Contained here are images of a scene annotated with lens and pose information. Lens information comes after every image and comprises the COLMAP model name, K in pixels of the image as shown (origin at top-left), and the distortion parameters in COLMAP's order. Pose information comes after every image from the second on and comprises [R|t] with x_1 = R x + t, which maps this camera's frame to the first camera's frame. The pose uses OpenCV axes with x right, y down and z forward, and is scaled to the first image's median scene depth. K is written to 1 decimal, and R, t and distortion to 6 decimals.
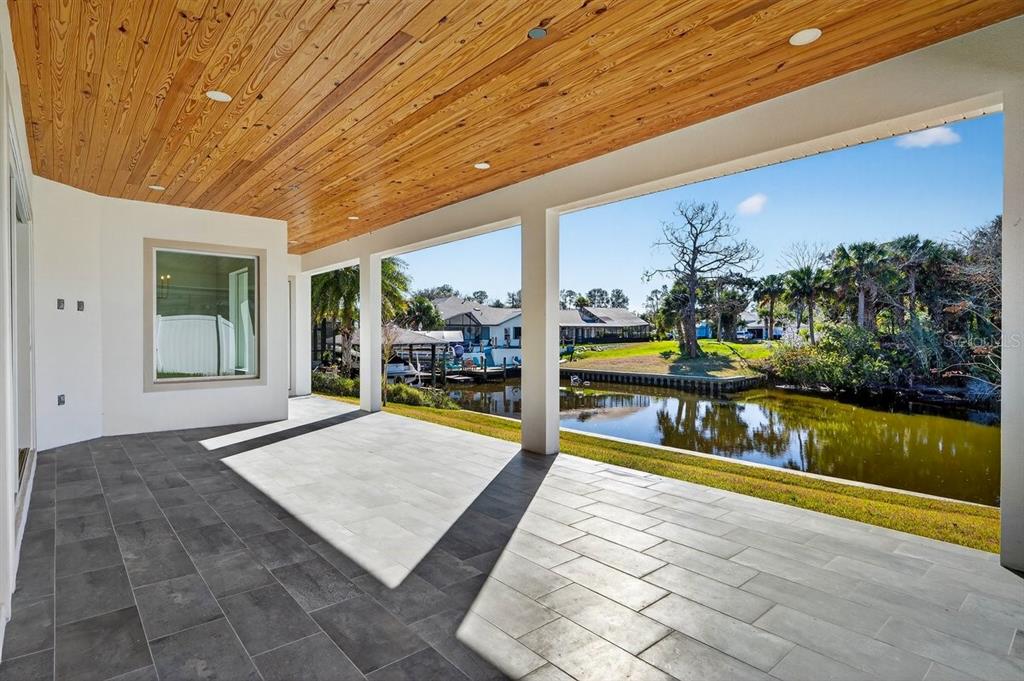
lens RADIAL K [[525.2, 0, 489.1], [0, 525.2, 338.8], [0, 0, 1]] dist [-0.000560, -0.000562]
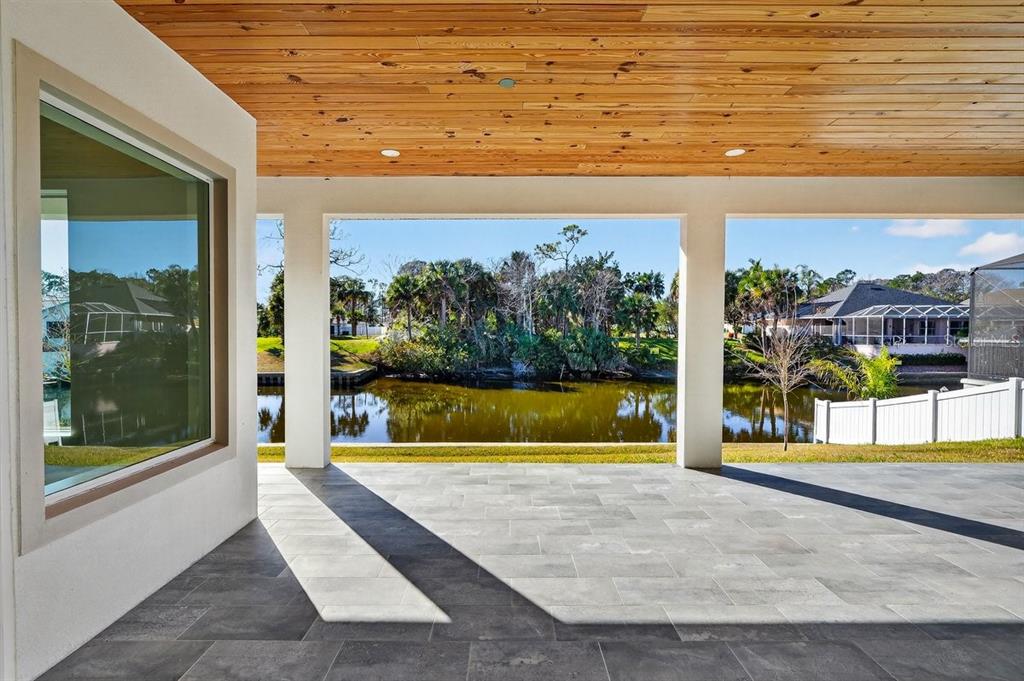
lens RADIAL K [[490.4, 0, 504.1], [0, 490.4, 338.3], [0, 0, 1]] dist [-0.004732, -0.000424]
pose [[0.635991, -0.013600, 0.771576, -0.824183], [0.006743, 0.999904, 0.012067, -0.030342], [-0.771667, -0.002472, 0.636022, 0.721918]]
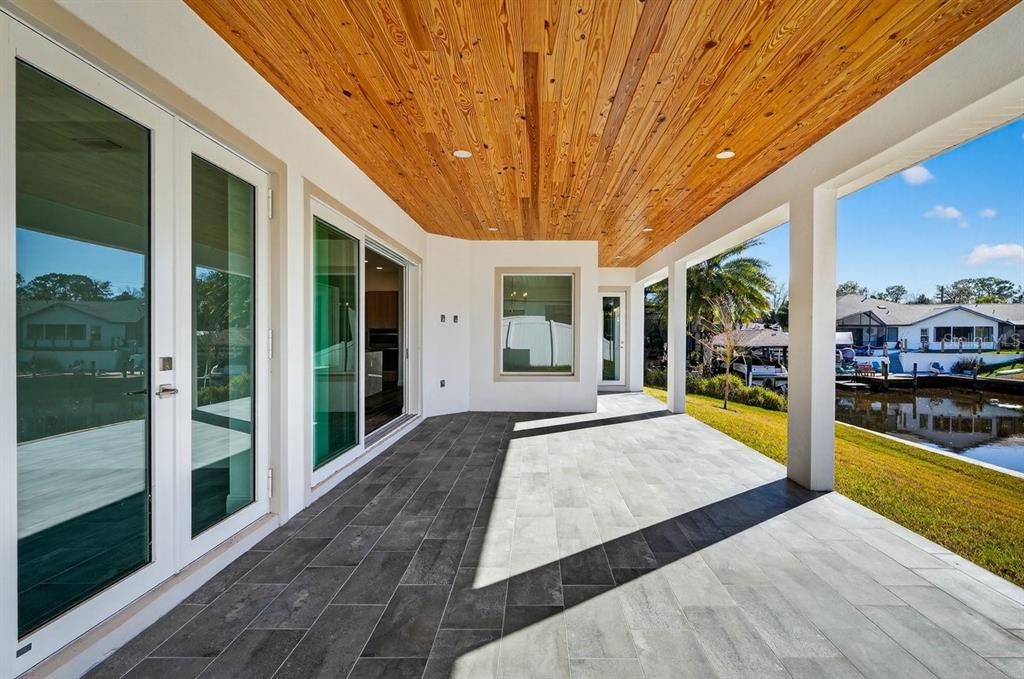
lens RADIAL K [[470.0, 0, 534.8], [0, 470.0, 340.0], [0, 0, 1]] dist [0.001673, -0.000414]
pose [[0.772328, 0.006537, -0.635190, 0.230744], [-0.005015, 0.999979, 0.004194, -0.013007], [0.635204, -0.000054, 0.772344, 0.158492]]
